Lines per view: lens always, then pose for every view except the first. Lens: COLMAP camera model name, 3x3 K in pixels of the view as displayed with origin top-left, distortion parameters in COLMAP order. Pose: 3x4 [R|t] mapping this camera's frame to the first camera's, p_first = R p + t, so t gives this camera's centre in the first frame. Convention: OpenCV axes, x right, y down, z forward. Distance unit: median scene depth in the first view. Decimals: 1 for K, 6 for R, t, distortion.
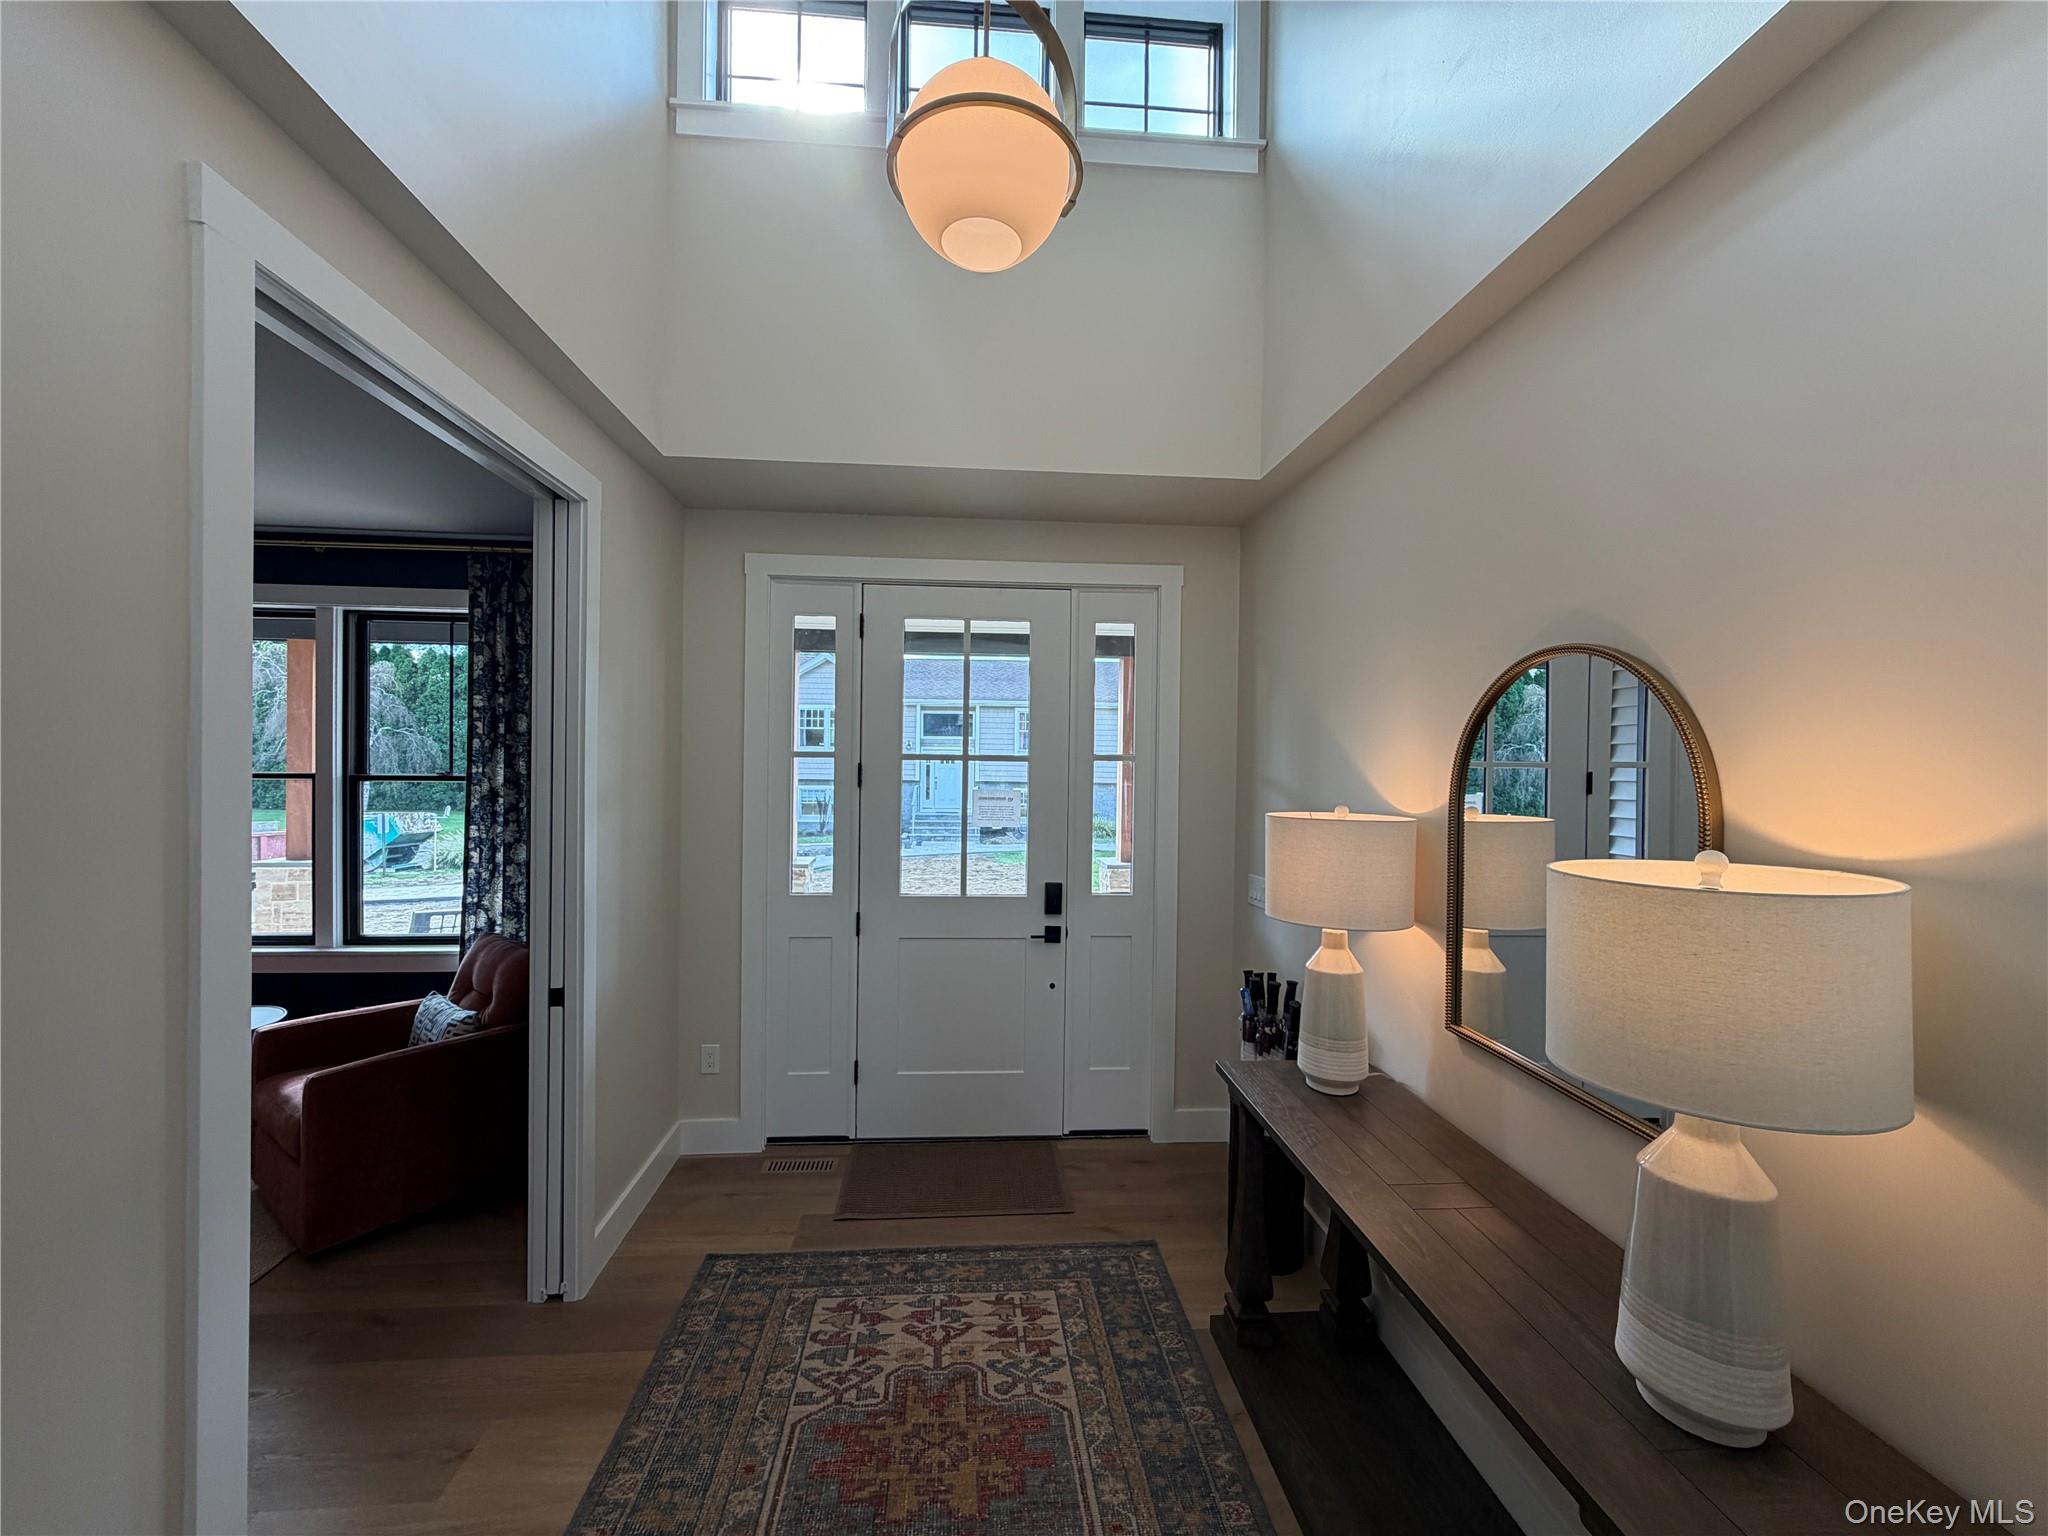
lens RADIAL K [[819.6, 0, 1015.7], [0, 819.6, 770.5], [0, 0, 1]] dist [0.001144, -0.000511]
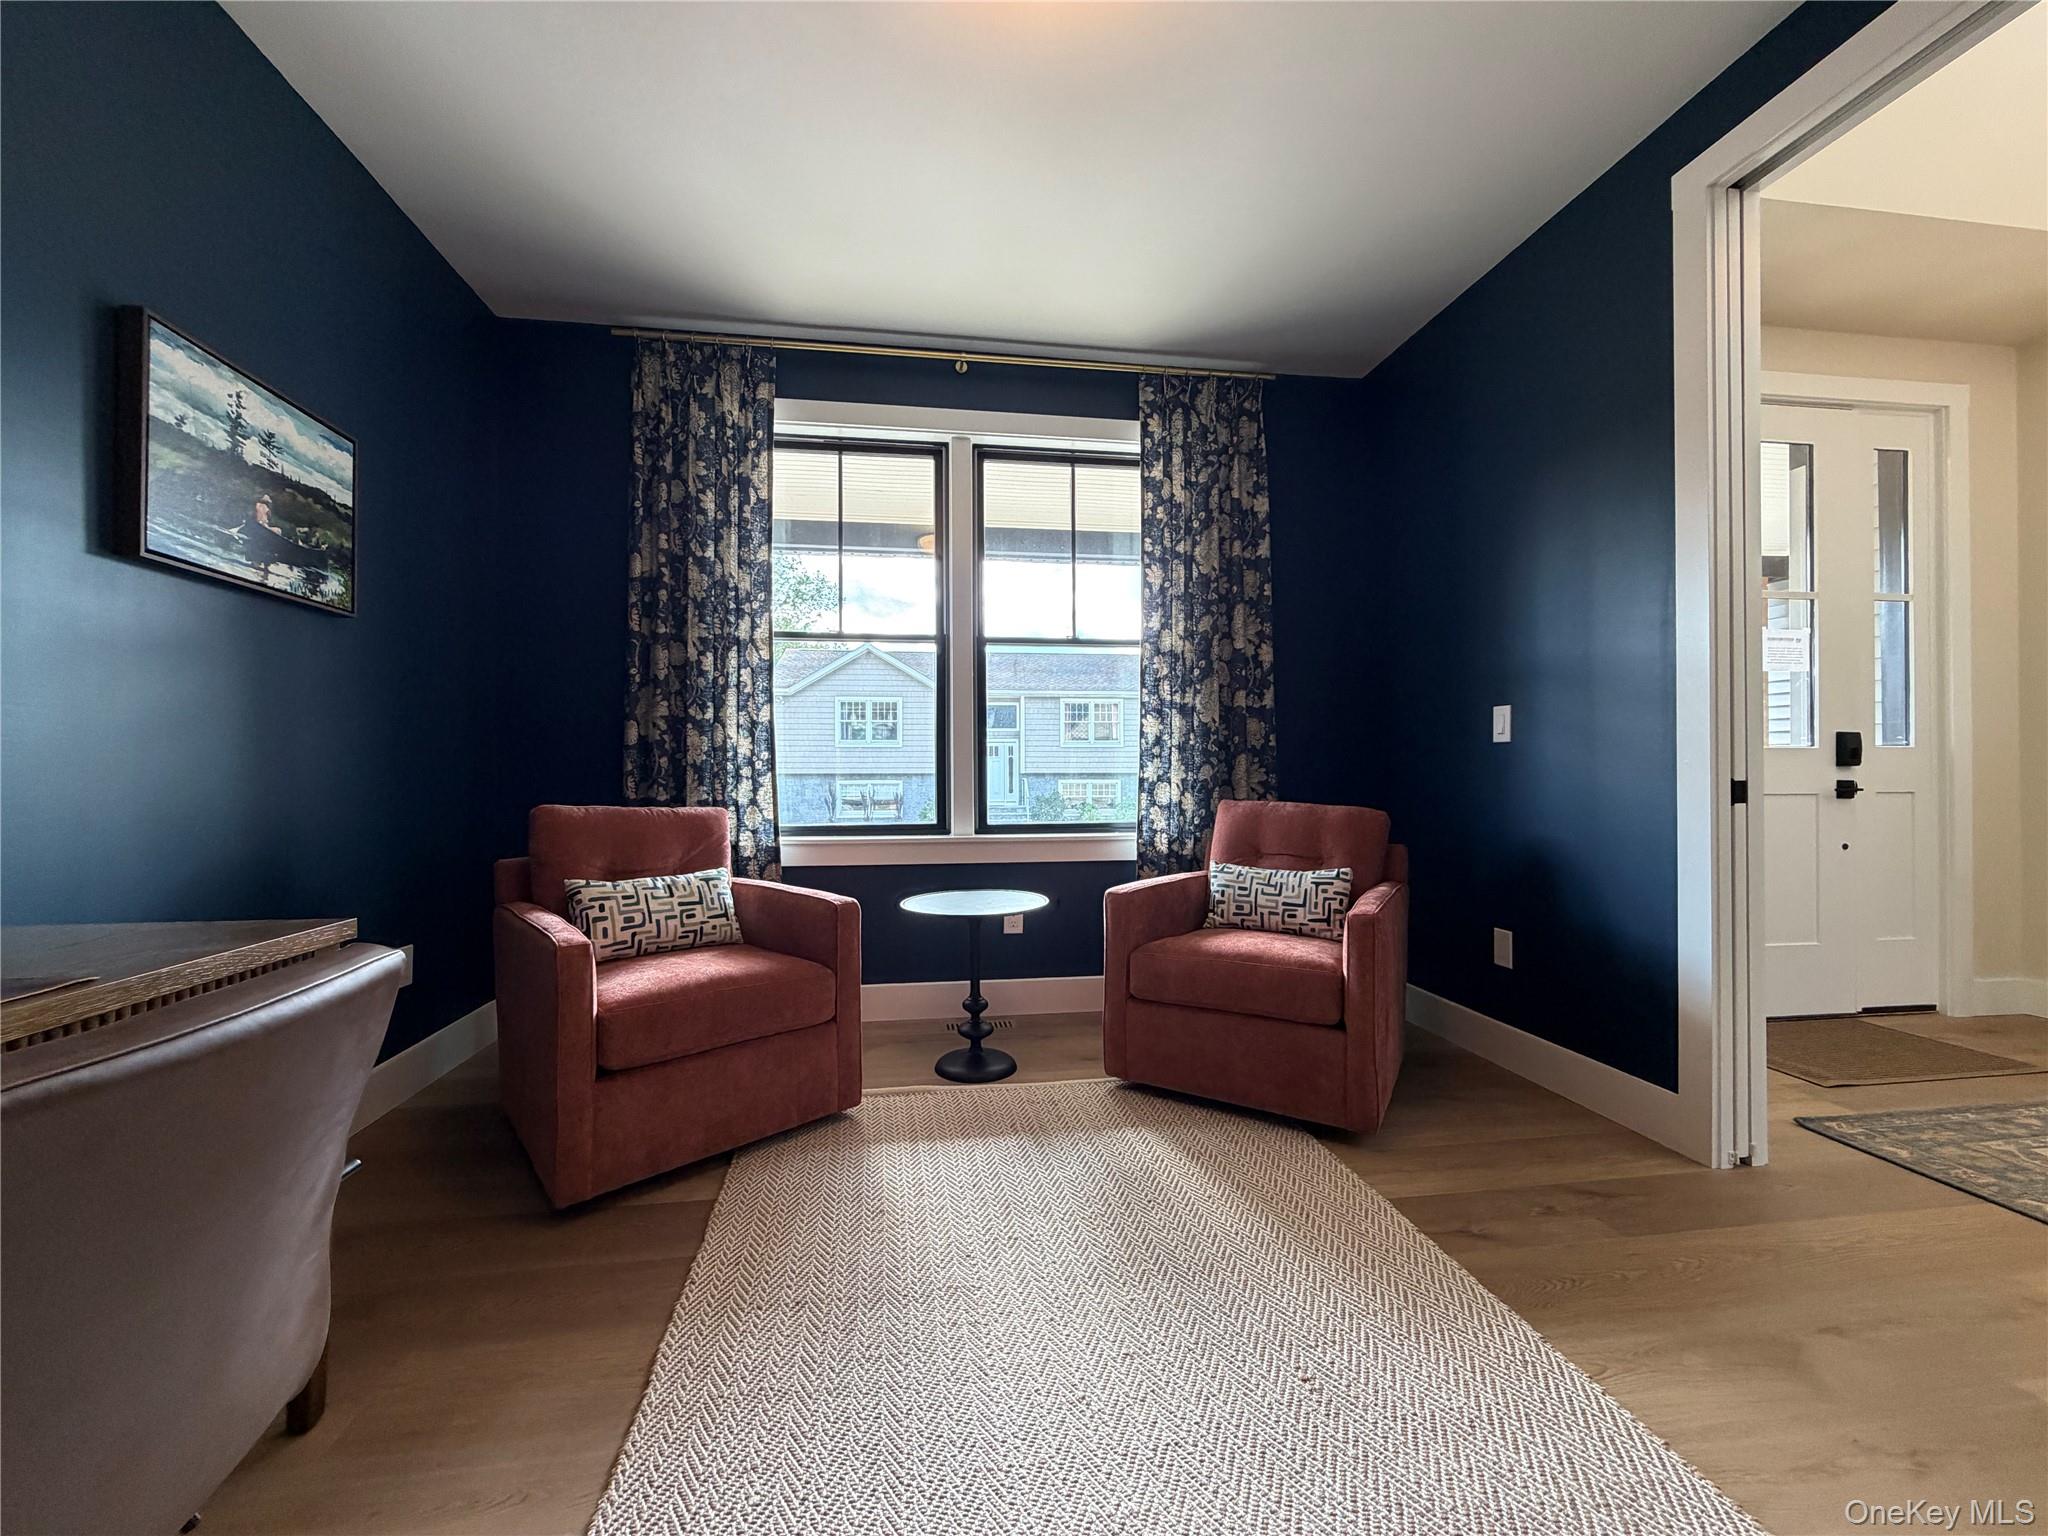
lens RADIAL K [[819.6, 0, 1025.1], [0, 819.6, 768.7], [0, 0, 1]] dist [0.001144, -0.000511]
pose [[0.997894, -0.016406, 0.062758, -0.912867], [0.017174, 0.999784, -0.011714, 0.172740], [-0.062552, 0.012767, 0.997960, 0.156064]]
